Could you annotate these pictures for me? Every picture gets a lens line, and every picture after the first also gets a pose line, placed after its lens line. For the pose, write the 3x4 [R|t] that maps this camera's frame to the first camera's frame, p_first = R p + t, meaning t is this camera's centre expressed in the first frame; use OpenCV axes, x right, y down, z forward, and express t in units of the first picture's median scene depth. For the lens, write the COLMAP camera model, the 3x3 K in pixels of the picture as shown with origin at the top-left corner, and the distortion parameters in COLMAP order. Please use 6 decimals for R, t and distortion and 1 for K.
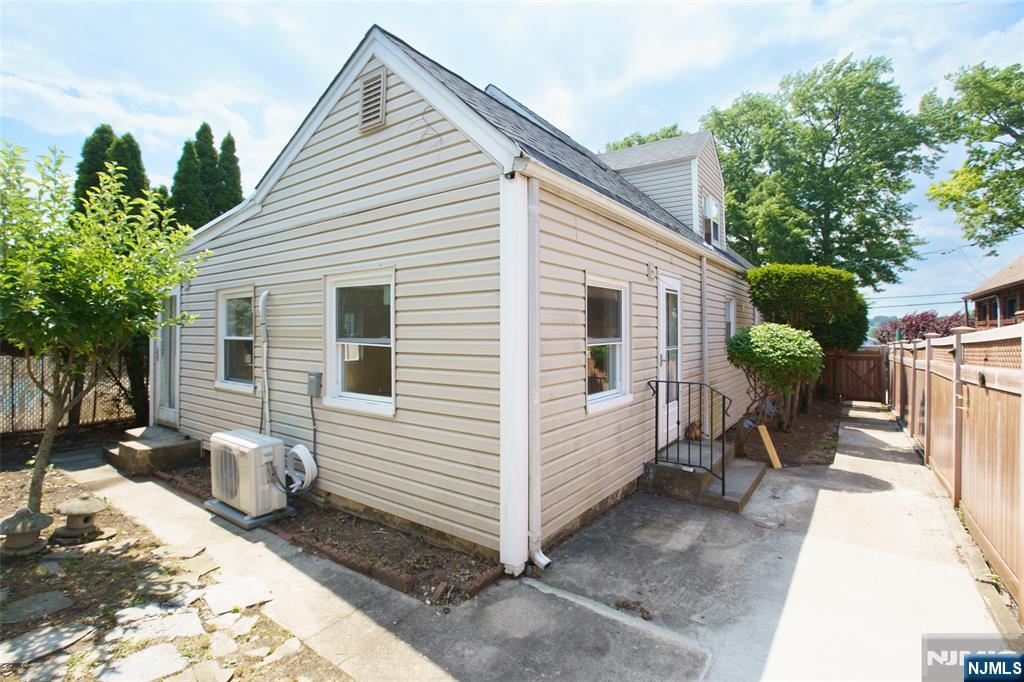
lens RADIAL K [[469.9, 0, 491.7], [0, 469.9, 334.0], [0, 0, 1]] dist [0.000311, -0.000122]
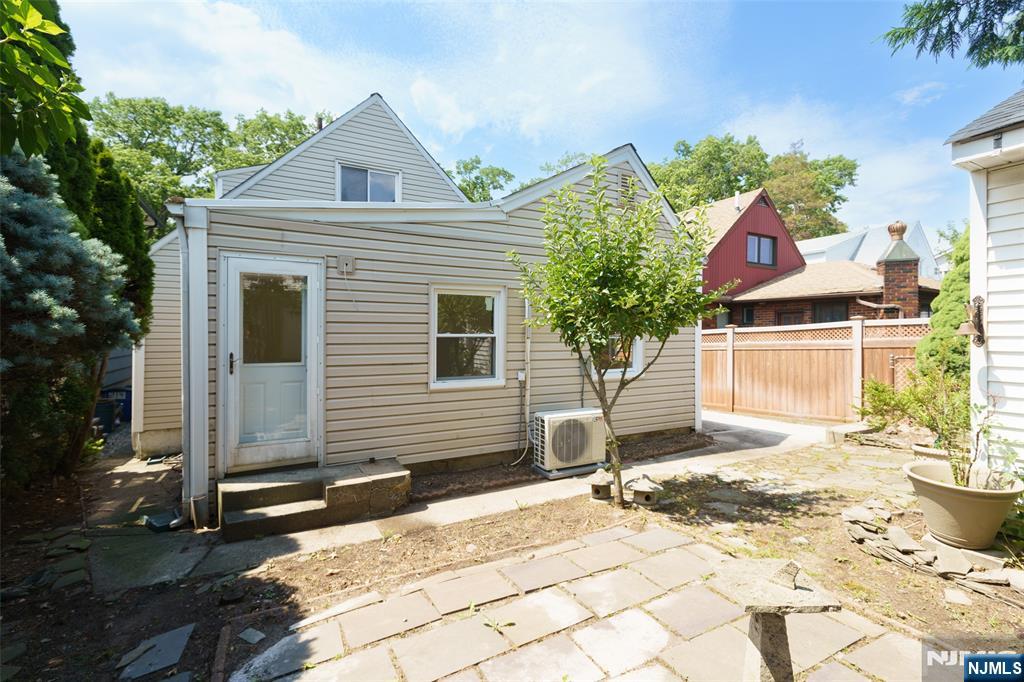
lens RADIAL K [[479.2, 0, 508.2], [0, 479.2, 333.2], [0, 0, 1]] dist [-0.001604, -0.000148]
pose [[0.434031, -0.007122, 0.900870, -2.253367], [-0.002030, 0.999958, 0.008883, -0.008514], [-0.900896, -0.005685, 0.433998, 0.757091]]
